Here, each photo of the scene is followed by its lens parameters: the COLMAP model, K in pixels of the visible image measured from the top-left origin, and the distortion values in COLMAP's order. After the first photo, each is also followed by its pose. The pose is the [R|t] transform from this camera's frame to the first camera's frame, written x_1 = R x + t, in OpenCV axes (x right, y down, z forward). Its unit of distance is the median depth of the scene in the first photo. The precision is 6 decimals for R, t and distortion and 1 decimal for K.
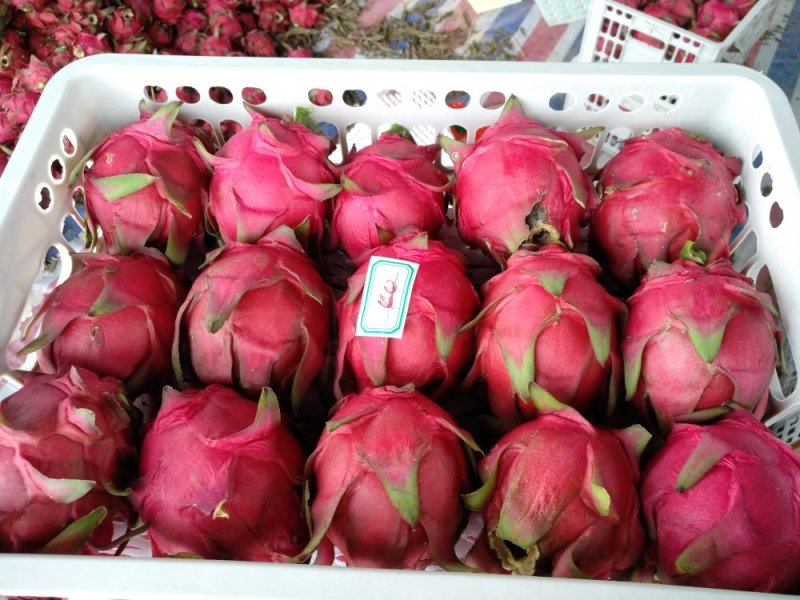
lens RADIAL K [[616.6, 0, 400.0], [0, 616.6, 300.0], [0, 0, 1]] dist [0.001612, 0.006177]
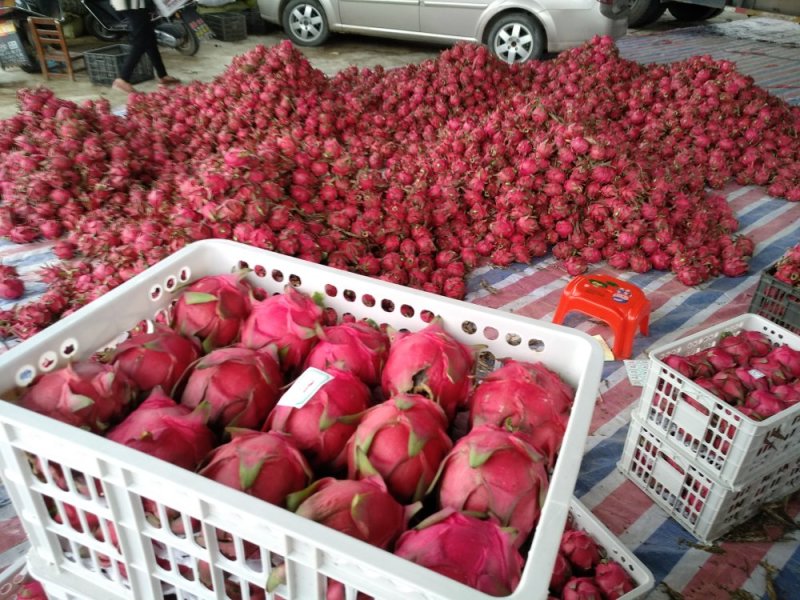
lens RADIAL K [[616.6, 0, 400.0], [0, 616.6, 300.0], [0, 0, 1]] dist [0.001612, 0.006177]
pose [[0.938472, 0.243660, -0.244747, 0.443894], [-0.332654, 0.828200, -0.451028, 0.363975], [0.092802, 0.504693, 0.858297, -0.366489]]
